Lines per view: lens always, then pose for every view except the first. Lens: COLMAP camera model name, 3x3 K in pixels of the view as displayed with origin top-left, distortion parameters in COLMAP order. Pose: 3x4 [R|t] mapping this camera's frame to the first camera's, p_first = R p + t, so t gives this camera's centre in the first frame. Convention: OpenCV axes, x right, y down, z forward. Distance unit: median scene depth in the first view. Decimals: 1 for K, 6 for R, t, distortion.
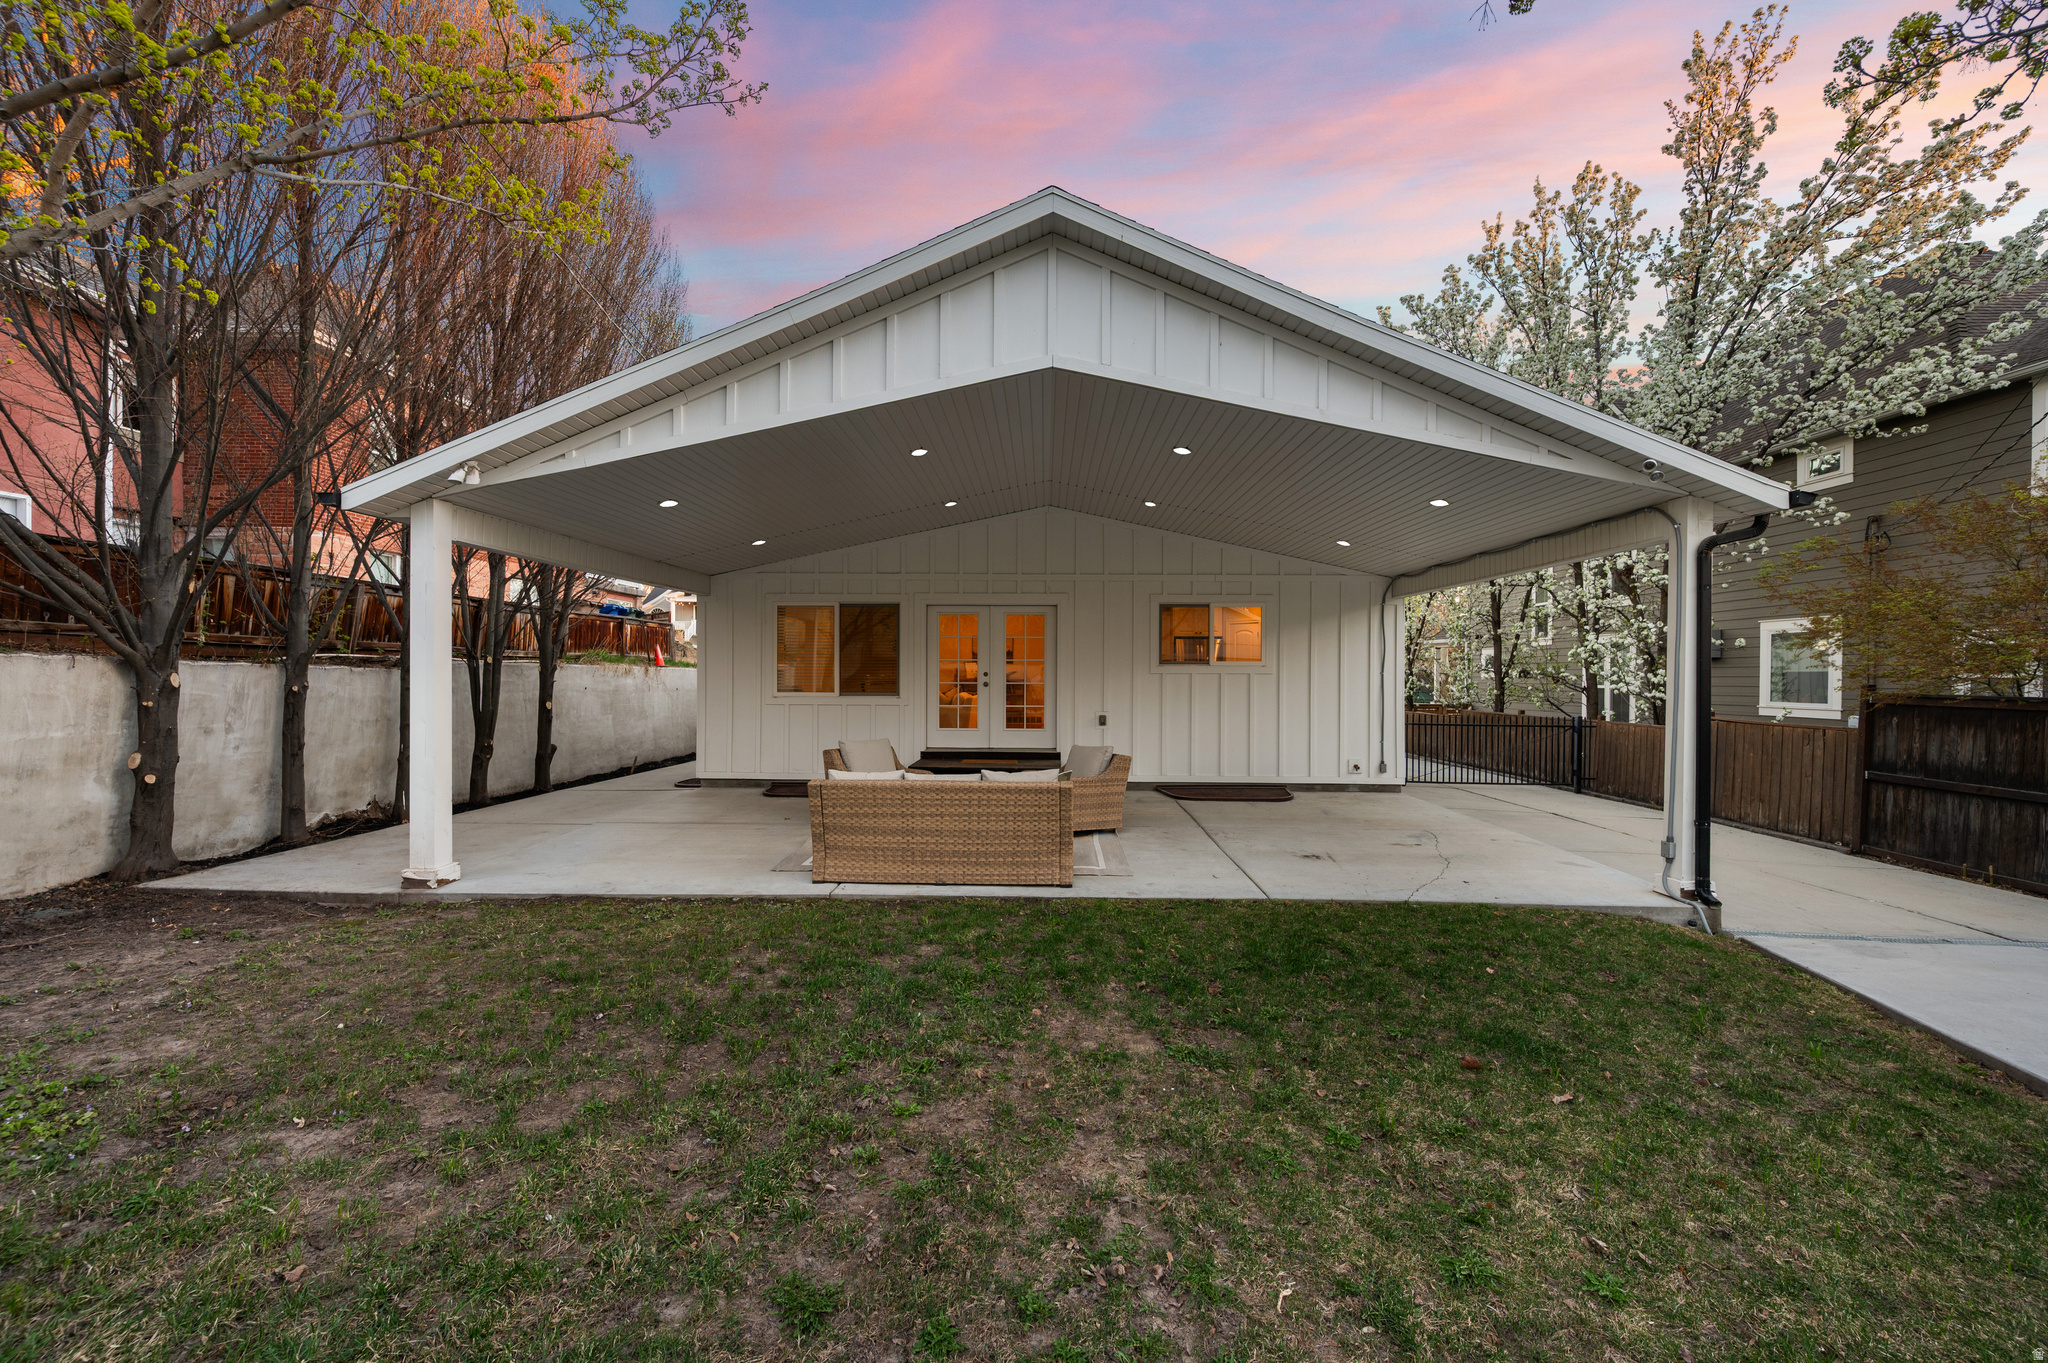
lens RADIAL K [[813.7, 0, 1030.3], [0, 813.7, 683.6], [0, 0, 1]] dist [0.001481, 0.000144]
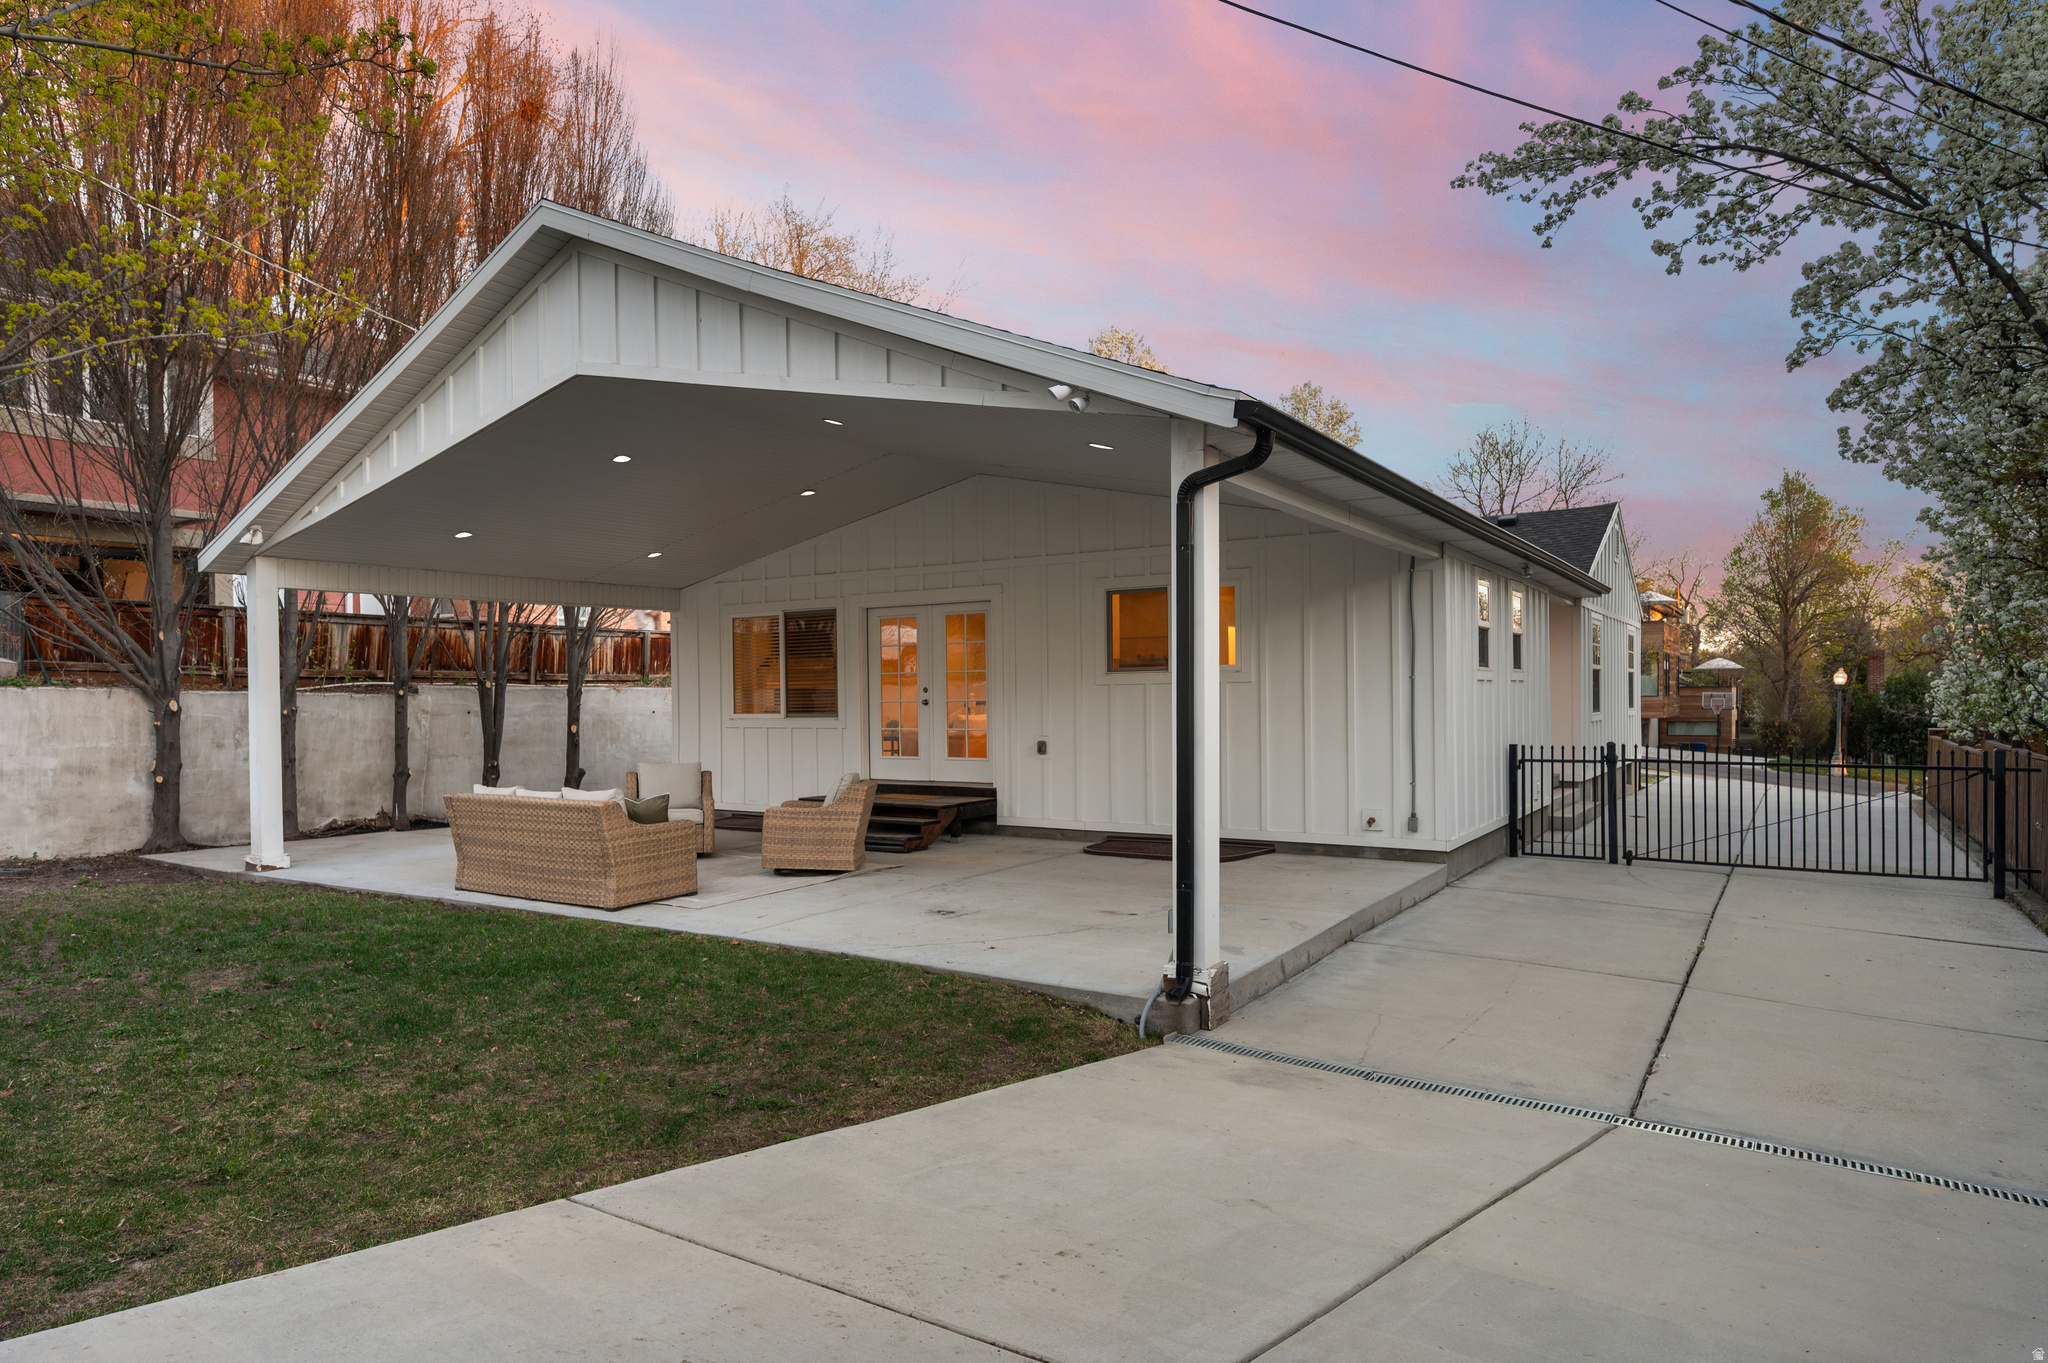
lens RADIAL K [[1204.6, 0, 1024.2], [0, 1204.6, 708.3], [0, 0, 1]] dist [0.001567, 0.000063]
pose [[0.854359, -0.010137, -0.519584, 1.176208], [0.009828, 0.999946, -0.003349, 0.020719], [0.519590, -0.002245, 0.854413, 0.042692]]
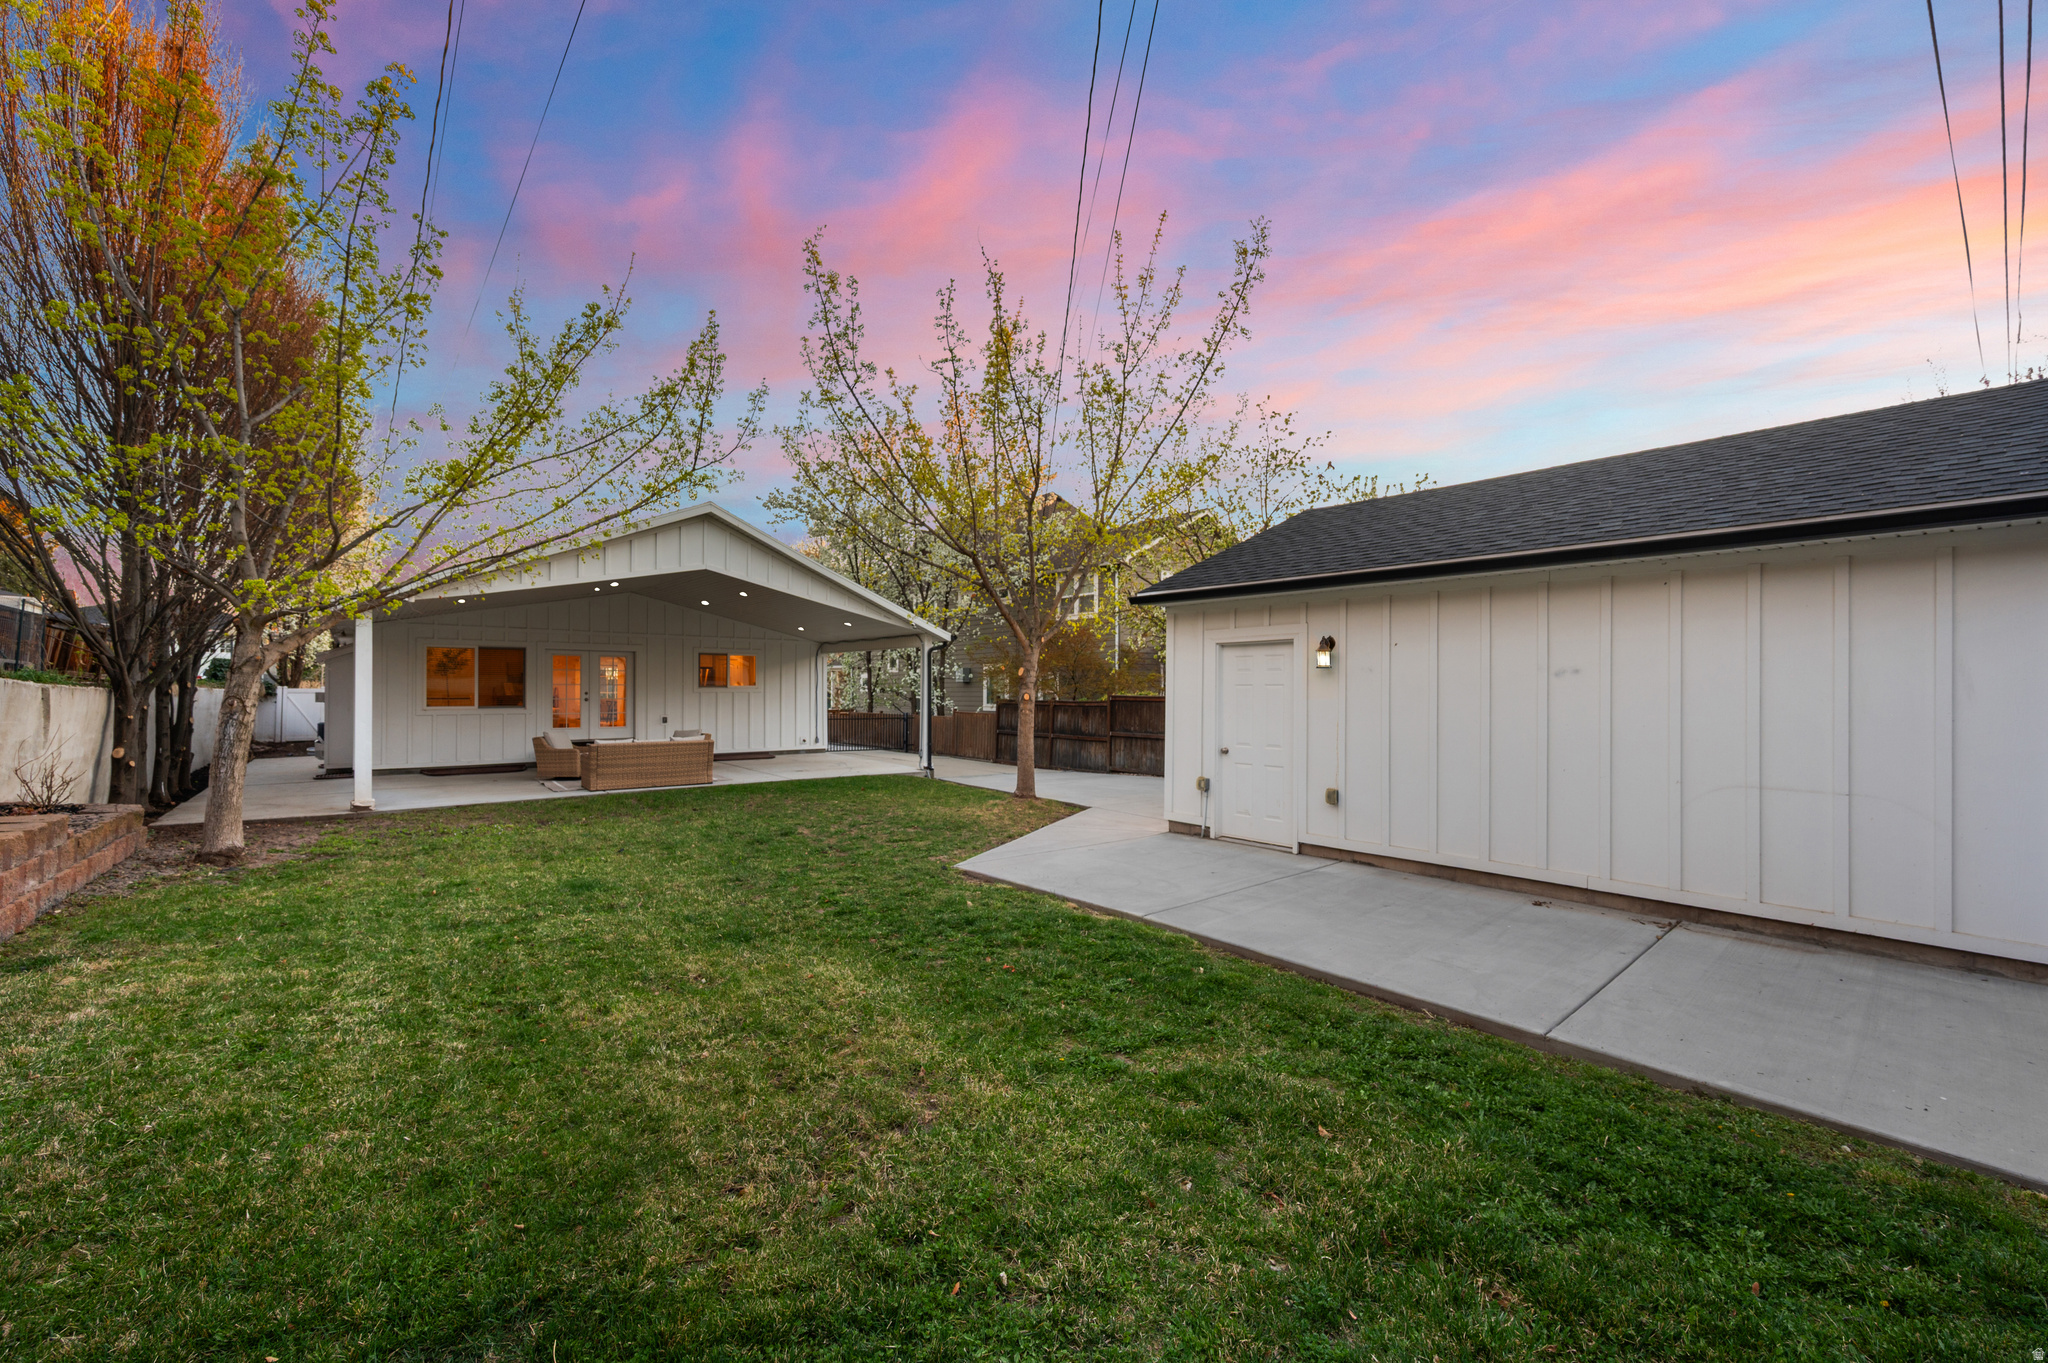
lens RADIAL K [[813.7, 0, 1030.3], [0, 813.7, 683.6], [0, 0, 1]] dist [0.001481, 0.000144]
pose [[0.755551, 0.001456, 0.655089, -0.800638], [0.008050, 0.999901, -0.011506, -0.010079], [-0.655041, 0.013967, 0.755465, -1.412984]]
